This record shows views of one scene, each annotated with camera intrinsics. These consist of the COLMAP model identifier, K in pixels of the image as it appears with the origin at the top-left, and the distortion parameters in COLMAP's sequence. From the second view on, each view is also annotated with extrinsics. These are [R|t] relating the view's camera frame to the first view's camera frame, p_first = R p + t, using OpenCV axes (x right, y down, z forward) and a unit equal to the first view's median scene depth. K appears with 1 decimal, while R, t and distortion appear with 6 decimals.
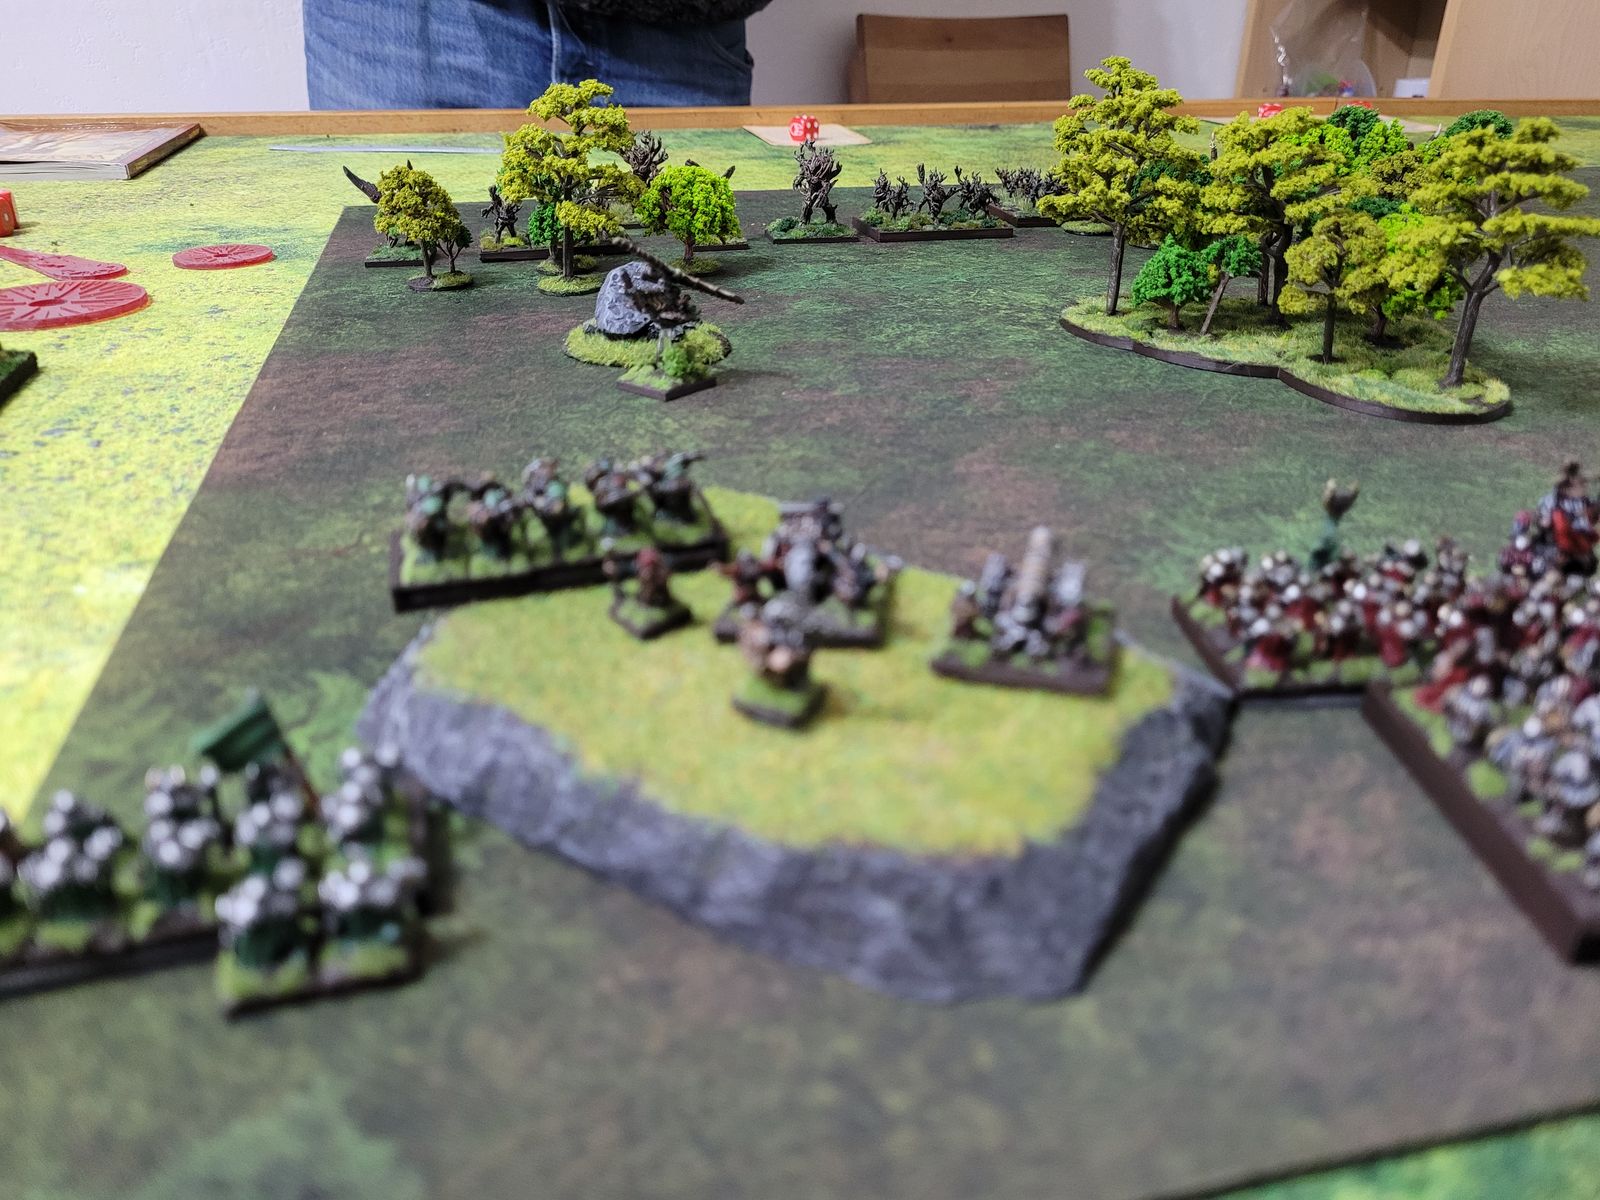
lens RADIAL K [[1191.9, 0, 794.2], [0, 1191.9, 604.6], [0, 0, 1]] dist [0.010493, -0.022208]
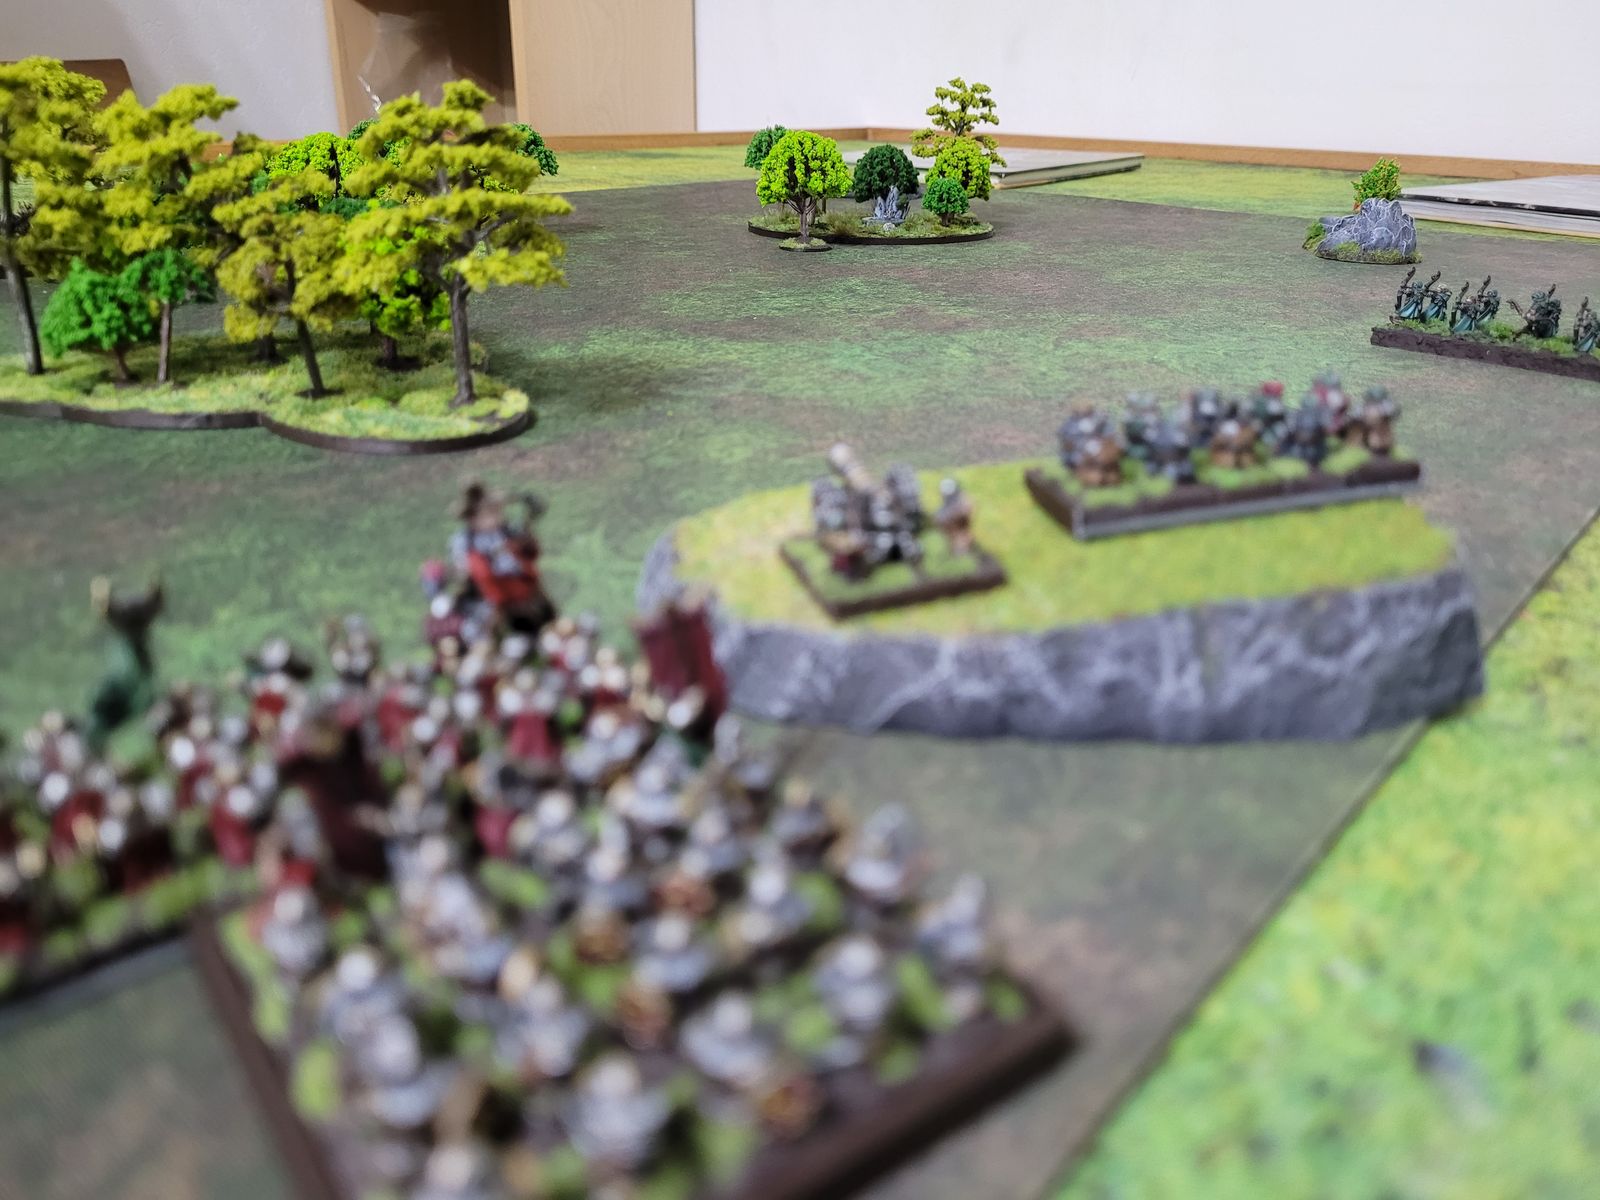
lens RADIAL K [[1191.9, 0, 799.5], [0, 1191.9, 596.9], [0, 0, 1]] dist [0.010493, -0.022208]
pose [[0.802514, -0.226831, 0.551832, 0.246430], [0.255996, 0.966356, 0.024934, -0.013234], [-0.538922, 0.121256, 0.833582, 0.191224]]
